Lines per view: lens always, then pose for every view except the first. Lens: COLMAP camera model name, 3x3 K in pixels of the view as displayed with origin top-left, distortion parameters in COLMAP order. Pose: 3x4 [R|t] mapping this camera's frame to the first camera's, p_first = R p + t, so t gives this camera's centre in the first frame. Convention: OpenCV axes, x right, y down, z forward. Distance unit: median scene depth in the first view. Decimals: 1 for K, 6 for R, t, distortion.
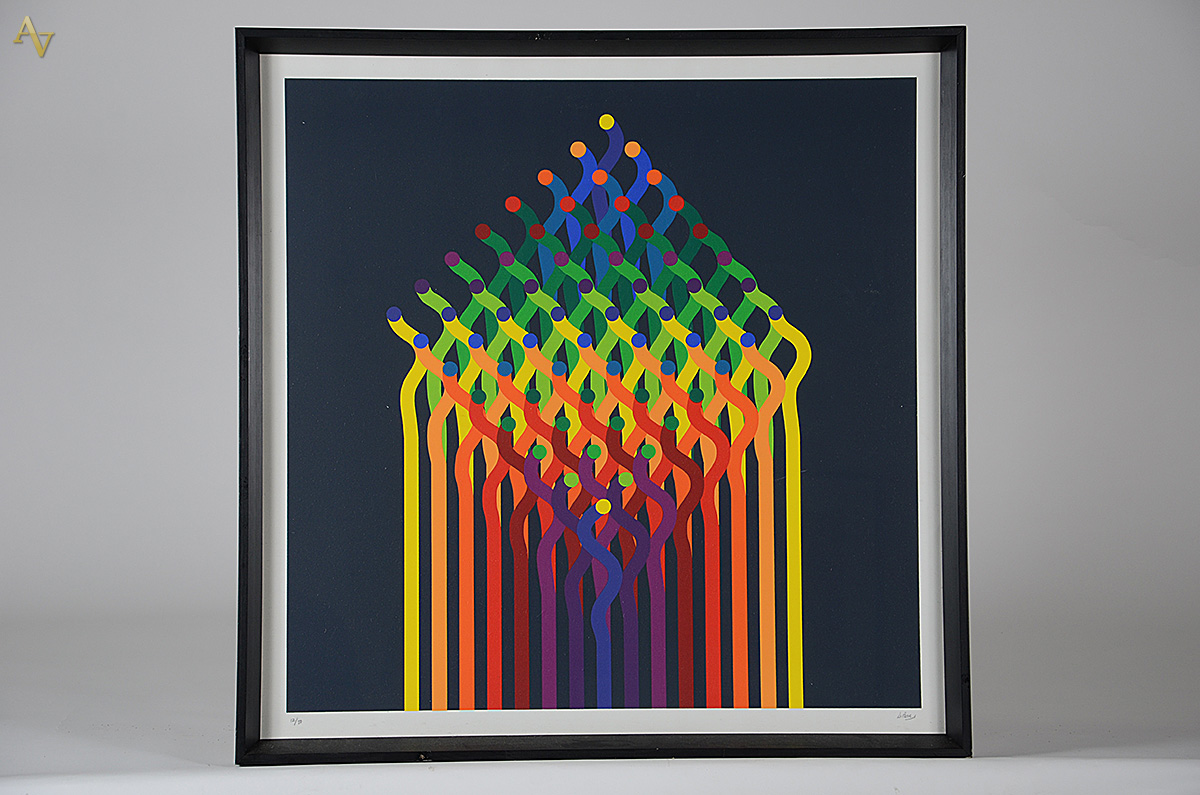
lens RADIAL K [[3429.5, 0, 599.7], [0, 3429.5, 391.0], [0, 0, 1]] dist [0.215097, 0.000000]
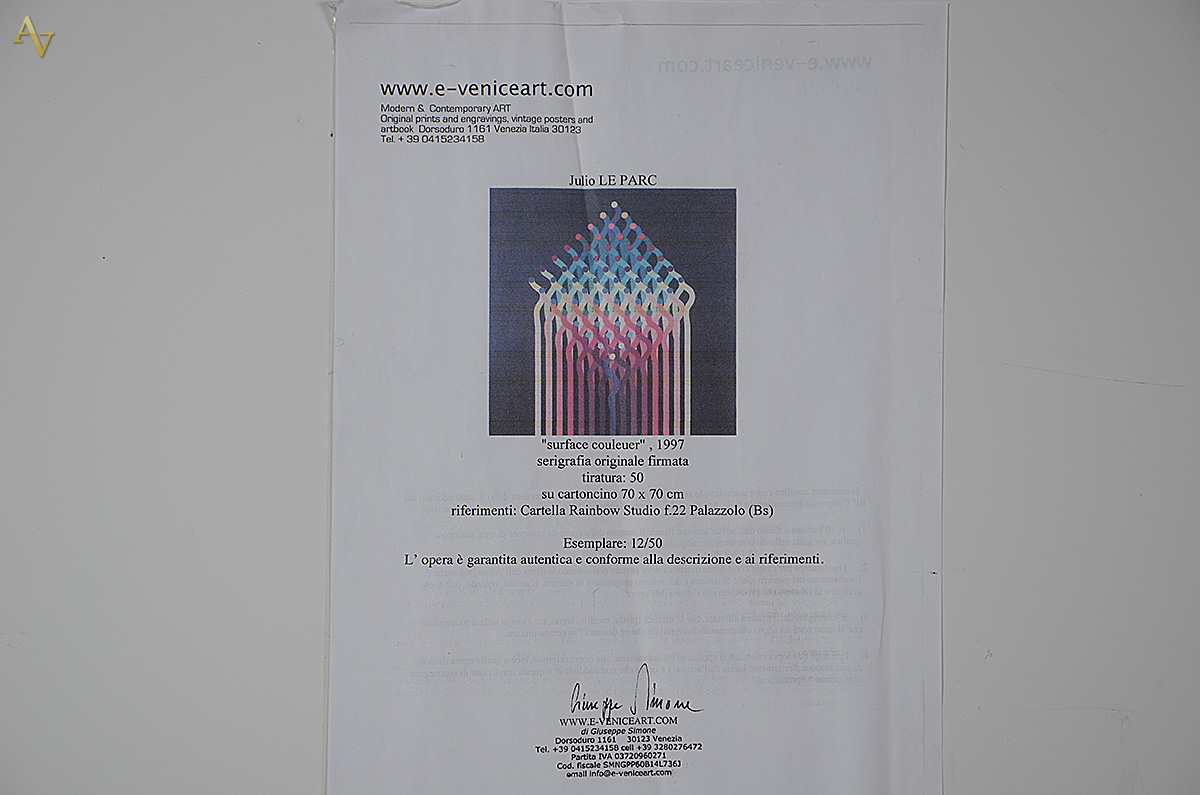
lens RADIAL K [[3429.5, 0, 598.6], [0, 3429.5, 402.0], [0, 0, 1]] dist [0.215097, 0.000000]
pose [[0.999856, 0.001613, 0.016890, -0.052478], [-0.001764, 0.999958, 0.008939, 0.044970], [-0.016875, -0.008968, 0.999817, -1.540649]]
